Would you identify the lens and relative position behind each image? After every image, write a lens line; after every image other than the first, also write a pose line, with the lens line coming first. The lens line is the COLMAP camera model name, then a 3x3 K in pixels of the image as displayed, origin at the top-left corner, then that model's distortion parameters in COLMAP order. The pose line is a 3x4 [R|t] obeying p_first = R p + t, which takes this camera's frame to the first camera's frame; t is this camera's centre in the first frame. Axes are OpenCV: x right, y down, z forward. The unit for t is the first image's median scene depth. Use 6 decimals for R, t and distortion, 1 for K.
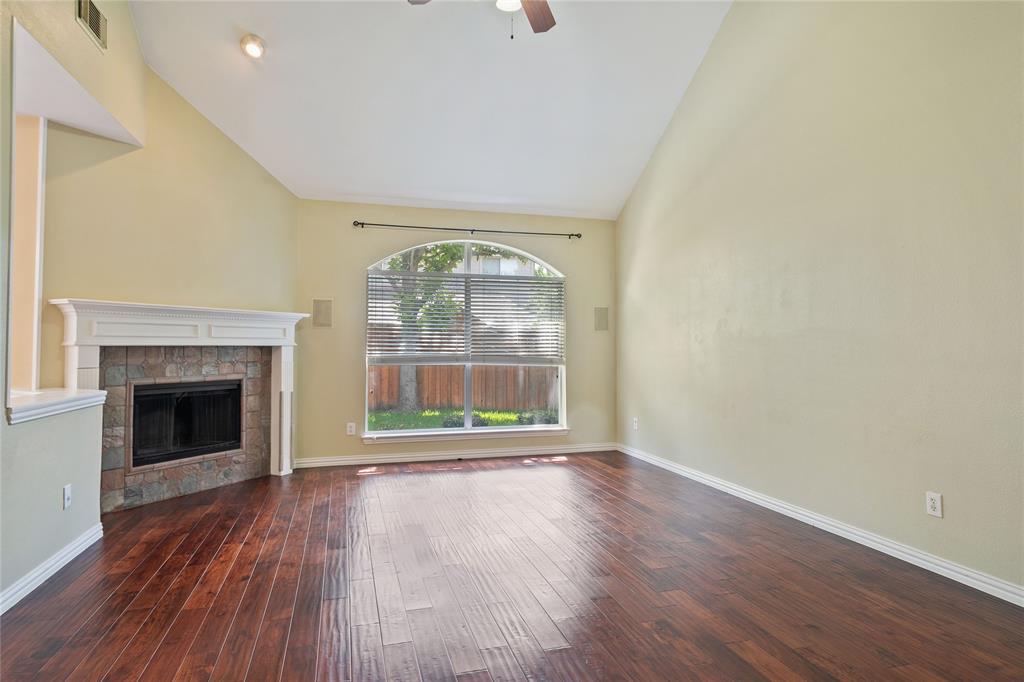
lens RADIAL K [[567.2, 0, 512.5], [0, 567.2, 339.7], [0, 0, 1]] dist [0.021099, -0.004641]
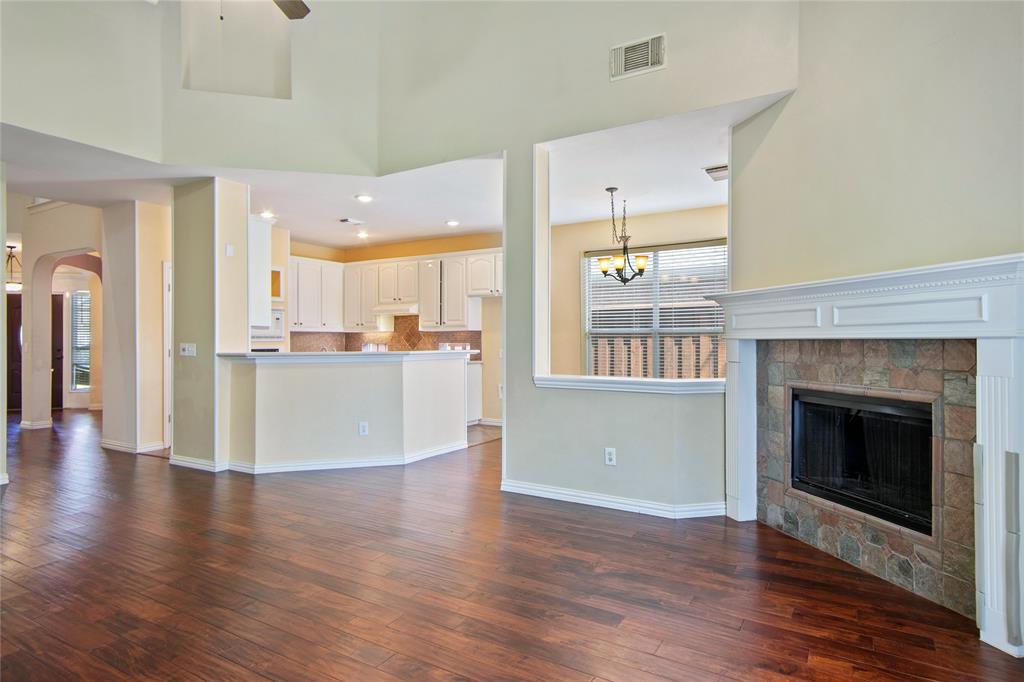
lens RADIAL K [[567.2, 0, 510.7], [0, 567.2, 337.1], [0, 0, 1]] dist [0.021099, -0.004641]
pose [[-0.735549, -0.007116, -0.677434, 0.156073], [0.004956, 0.999862, -0.015883, 0.015474], [0.677453, -0.015040, -0.735412, 1.109748]]
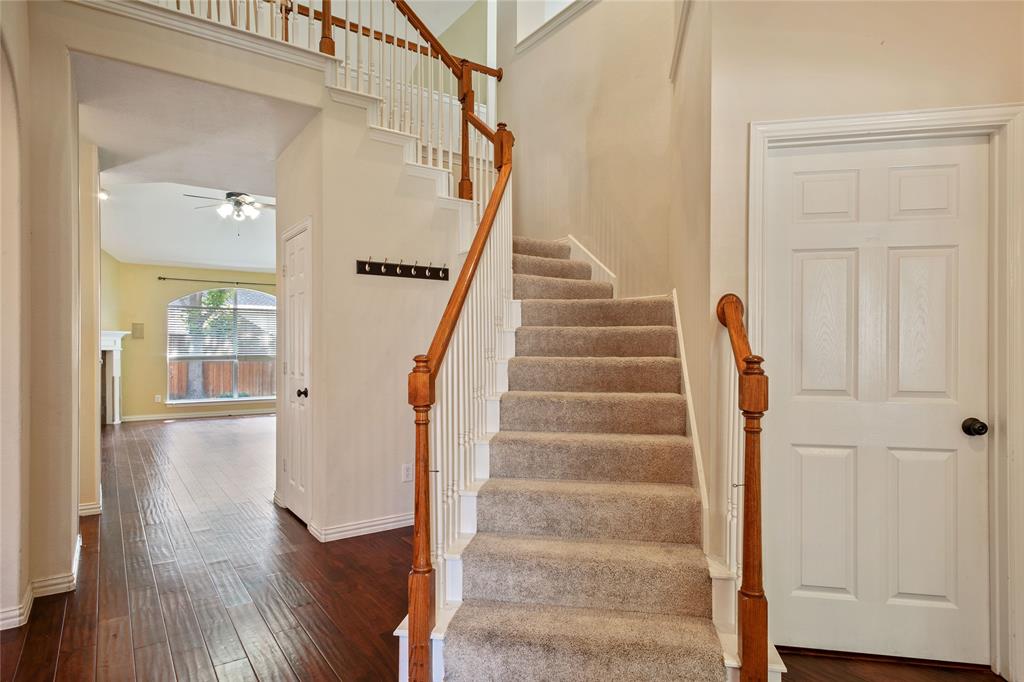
lens RADIAL K [[567.2, 0, 510.8], [0, 567.2, 352.4], [0, 0, 1]] dist [0.021099, -0.004641]
pose [[0.947899, -0.003896, 0.318548, 0.190728], [-0.001660, 0.999851, 0.017168, -0.014765], [-0.318568, -0.016802, 0.947751, -1.051168]]
